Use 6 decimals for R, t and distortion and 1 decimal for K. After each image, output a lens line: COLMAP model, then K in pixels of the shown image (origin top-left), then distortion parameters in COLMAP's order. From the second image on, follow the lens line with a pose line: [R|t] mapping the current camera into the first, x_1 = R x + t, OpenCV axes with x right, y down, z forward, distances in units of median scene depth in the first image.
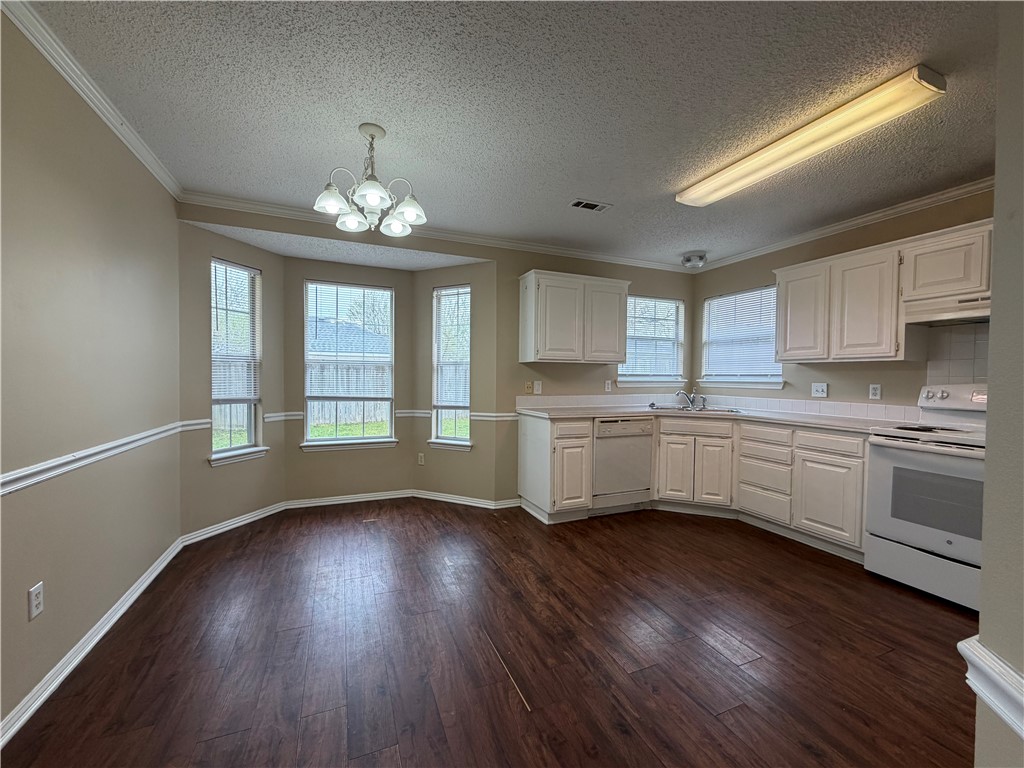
lens RADIAL K [[414.7, 0, 509.7], [0, 414.7, 386.7], [0, 0, 1]] dist [0.000523, 0.000146]
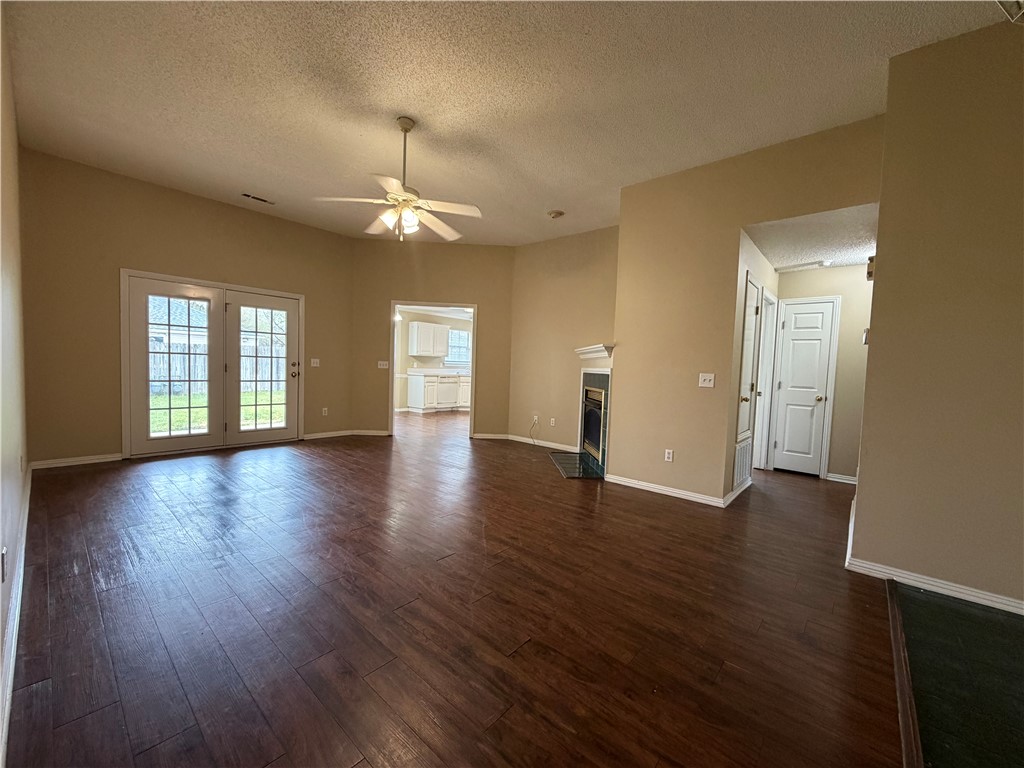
lens RADIAL K [[414.7, 0, 512.4], [0, 414.7, 385.9], [0, 0, 1]] dist [0.000523, 0.000146]
pose [[0.893875, 0.005820, 0.448278, -0.567881], [-0.025169, 0.998990, 0.037218, 0.021265], [-0.447608, -0.044551, 0.893119, -1.634591]]
